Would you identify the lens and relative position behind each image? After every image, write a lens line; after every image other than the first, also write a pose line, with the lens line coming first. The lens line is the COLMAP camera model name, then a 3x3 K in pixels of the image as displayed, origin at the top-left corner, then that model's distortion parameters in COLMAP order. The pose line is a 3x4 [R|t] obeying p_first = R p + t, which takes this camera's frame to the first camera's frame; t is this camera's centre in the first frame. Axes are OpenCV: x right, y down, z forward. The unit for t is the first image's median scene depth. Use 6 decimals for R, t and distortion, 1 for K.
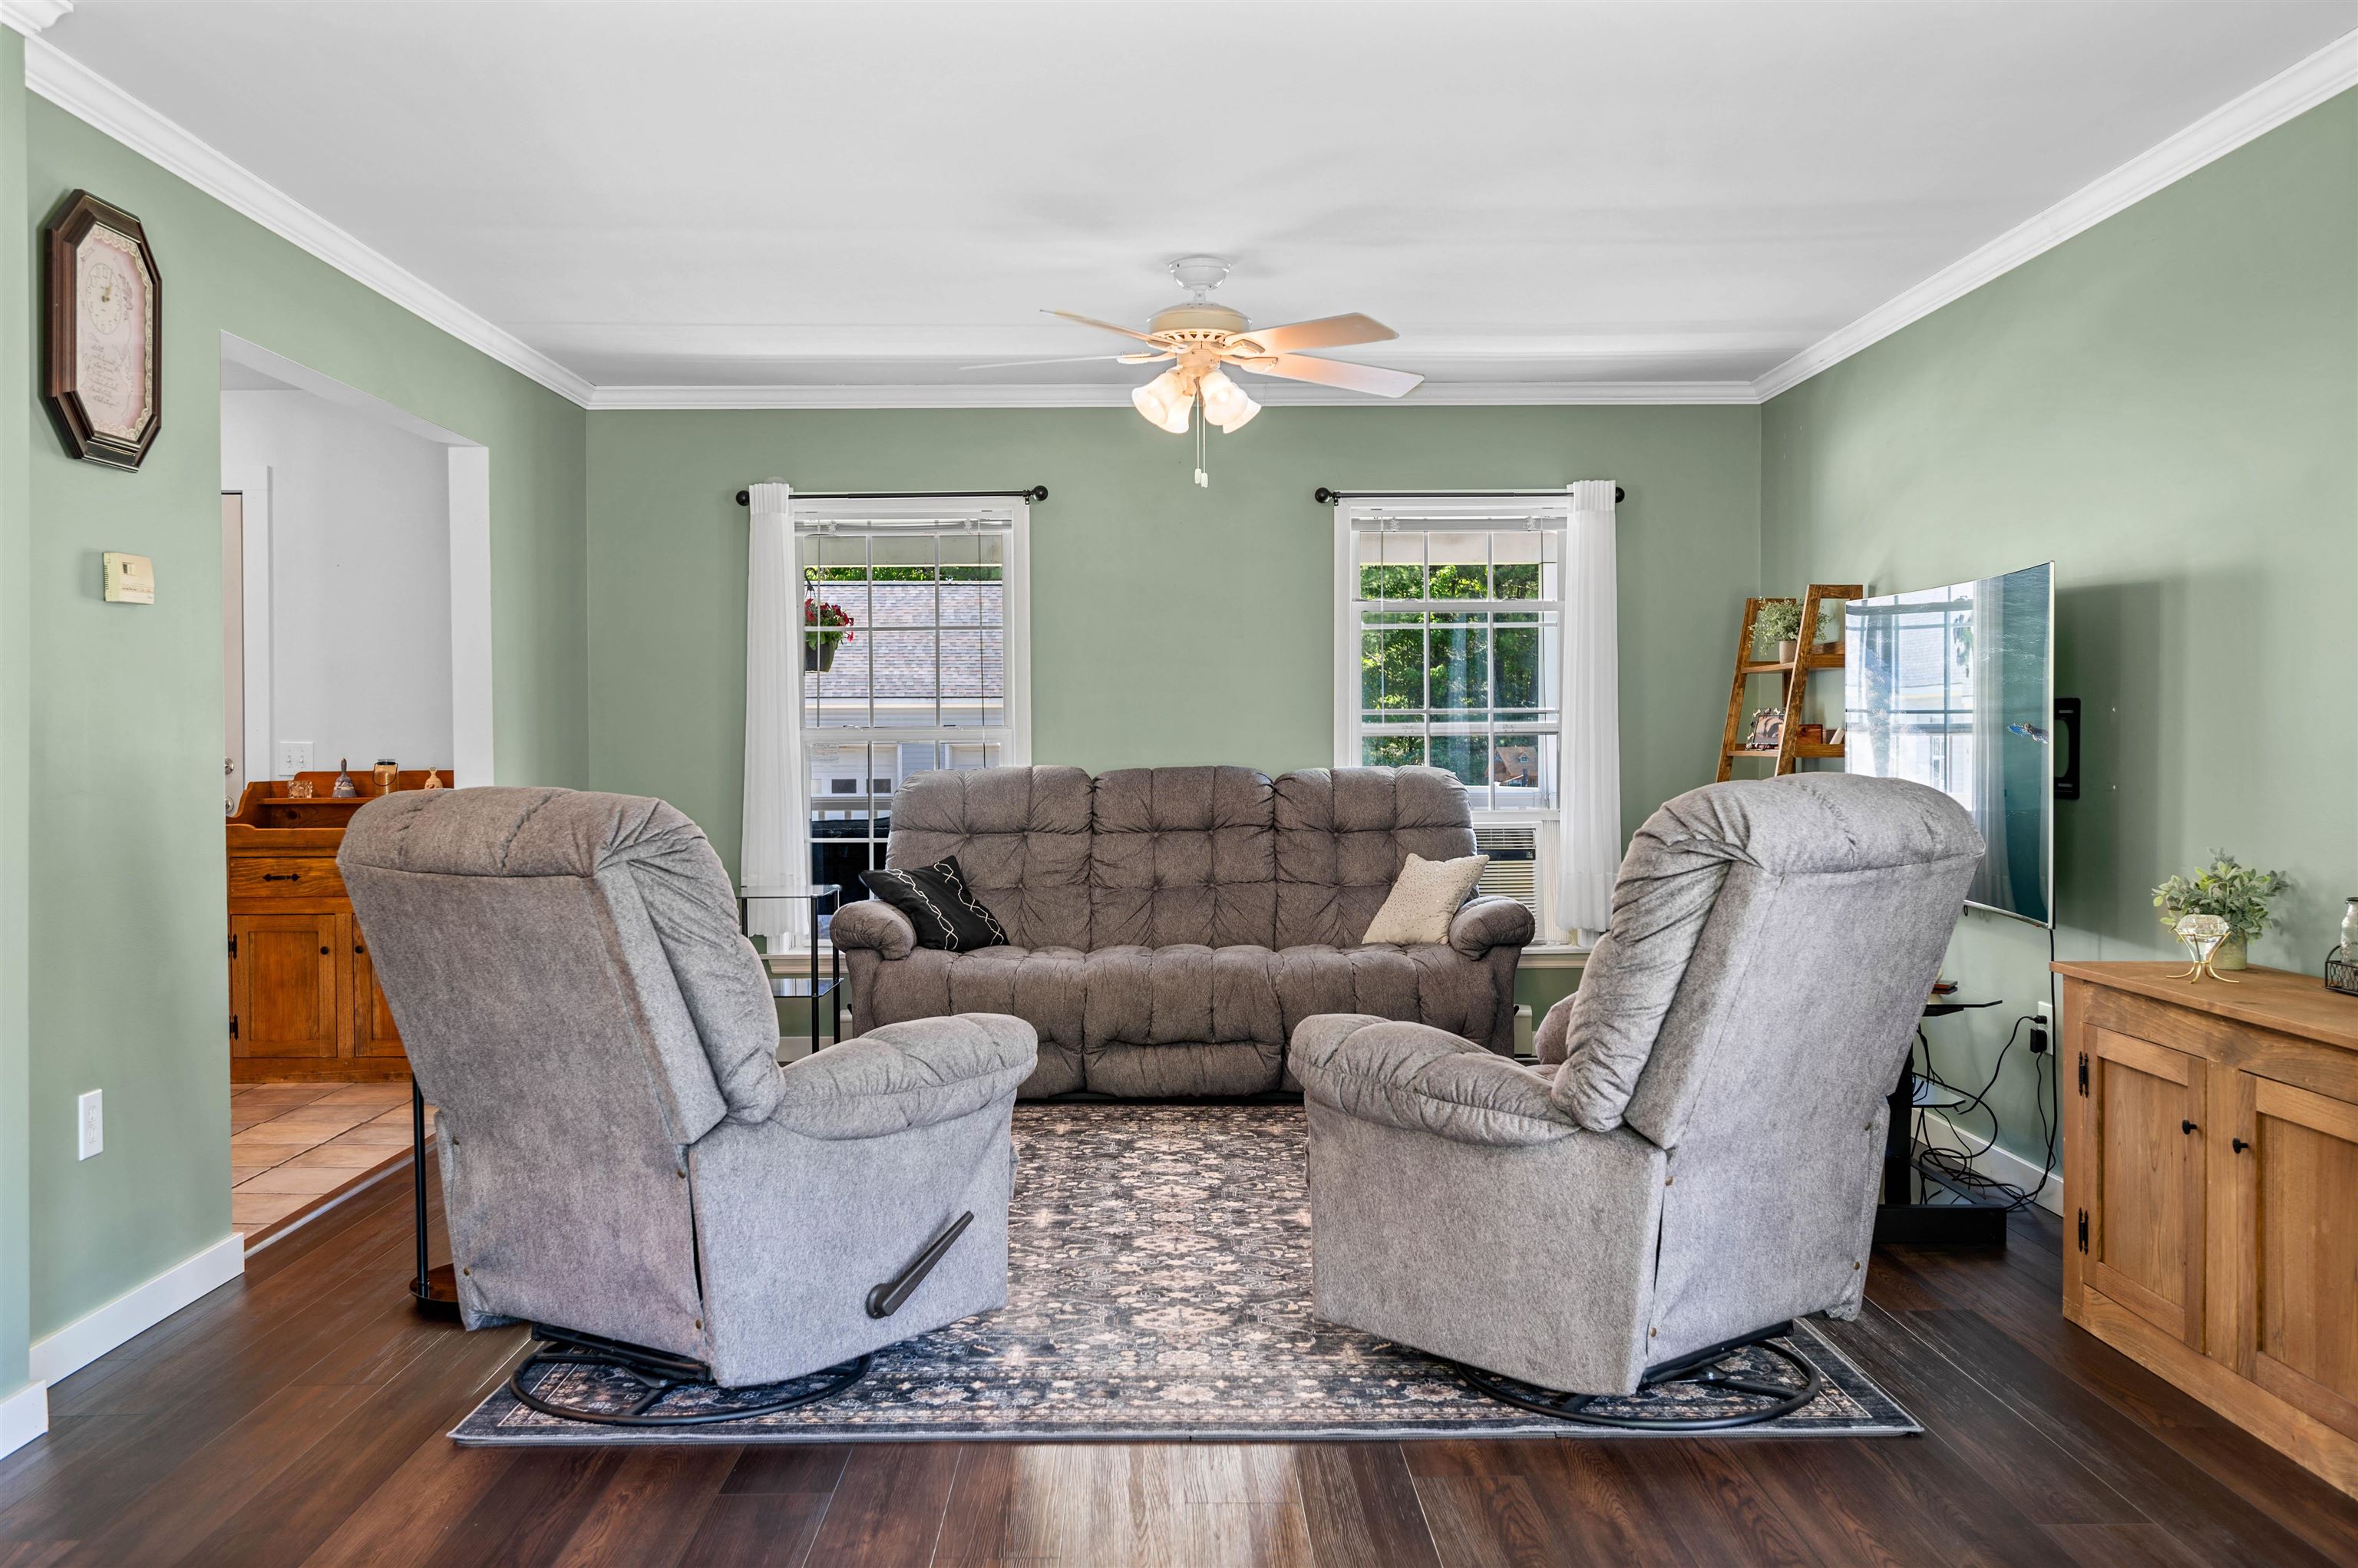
lens RADIAL K [[2036.6, 0, 1173.6], [0, 2036.6, 768.8], [0, 0, 1]] dist [-0.001930, 0.000583]
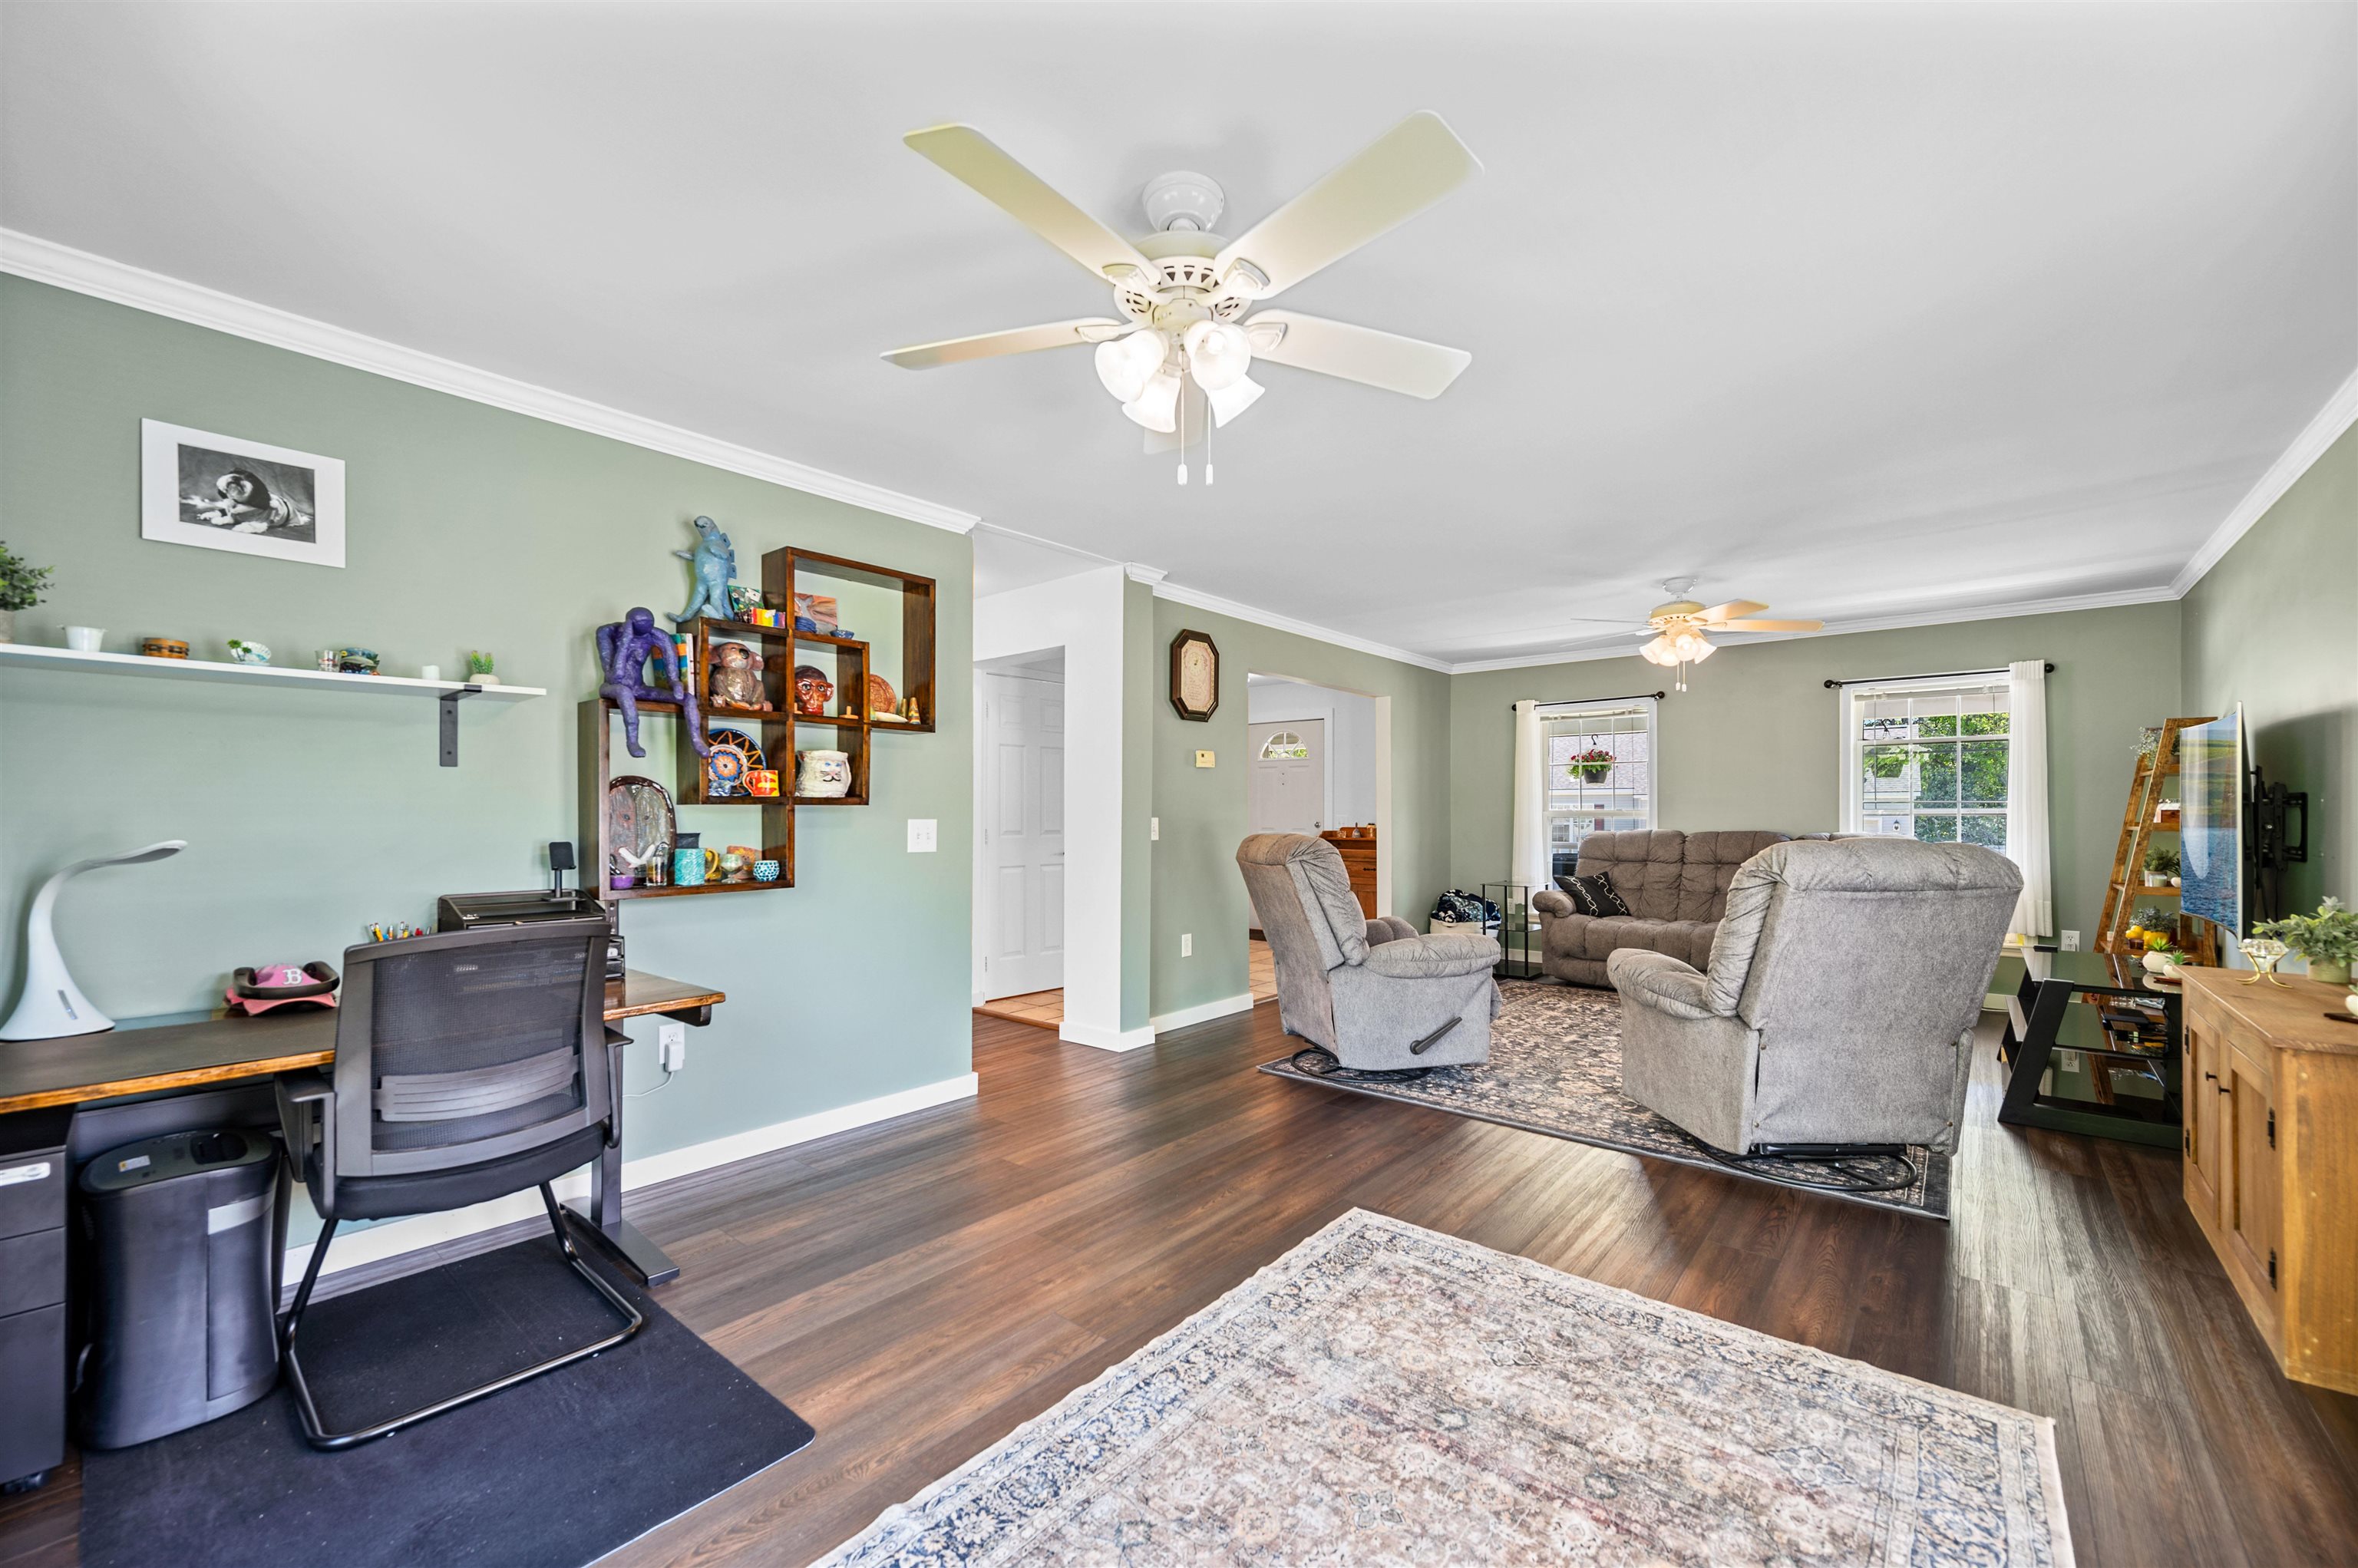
lens RADIAL K [[936.3, 0, 1181.0], [0, 936.3, 814.5], [0, 0, 1]] dist [-0.003106, 0.000247]
pose [[0.755418, 0.004842, -0.655225, 0.369942], [-0.014536, 0.999850, -0.009370, -0.001455], [0.655081, 0.016603, 0.755376, -0.030210]]
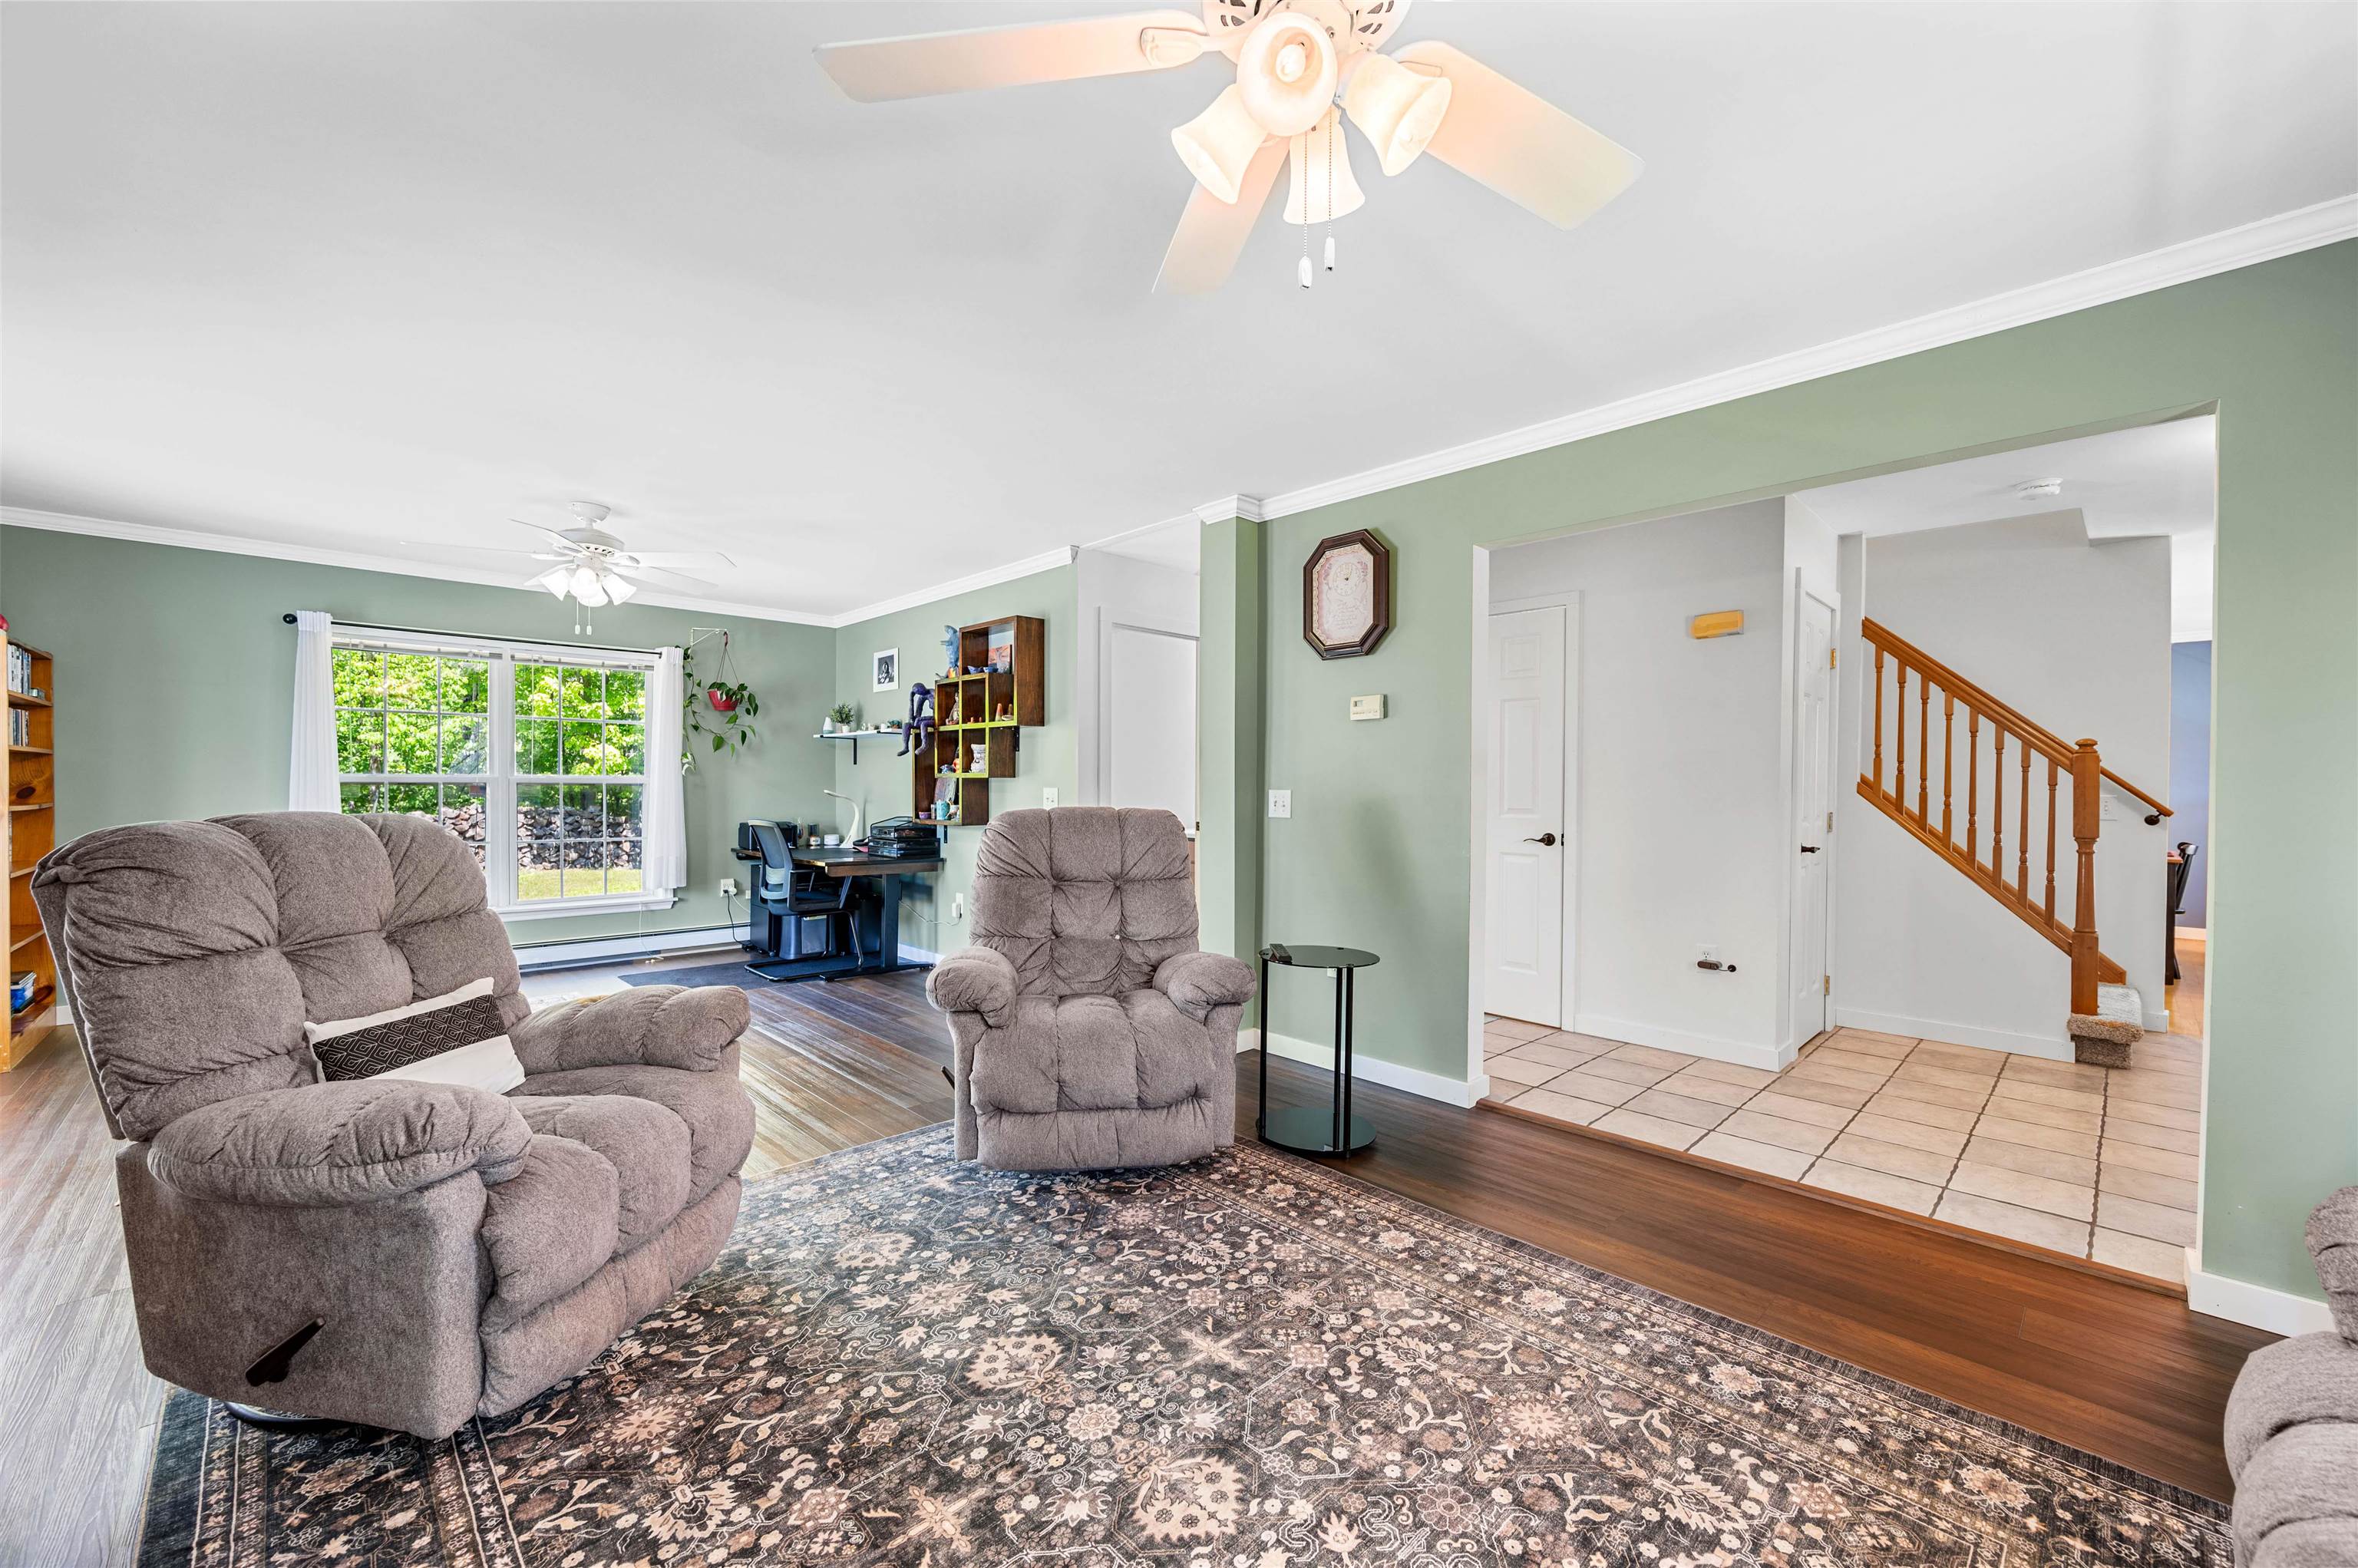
lens RADIAL K [[936.3, 0, 1190.8], [0, 936.3, 784.3], [0, 0, 1]] dist [-0.003106, 0.000247]
pose [[-0.721482, 0.003909, -0.692422, 0.294316], [-0.015674, 0.999636, 0.021974, -0.038243], [0.692256, 0.026707, -0.721158, 1.731458]]
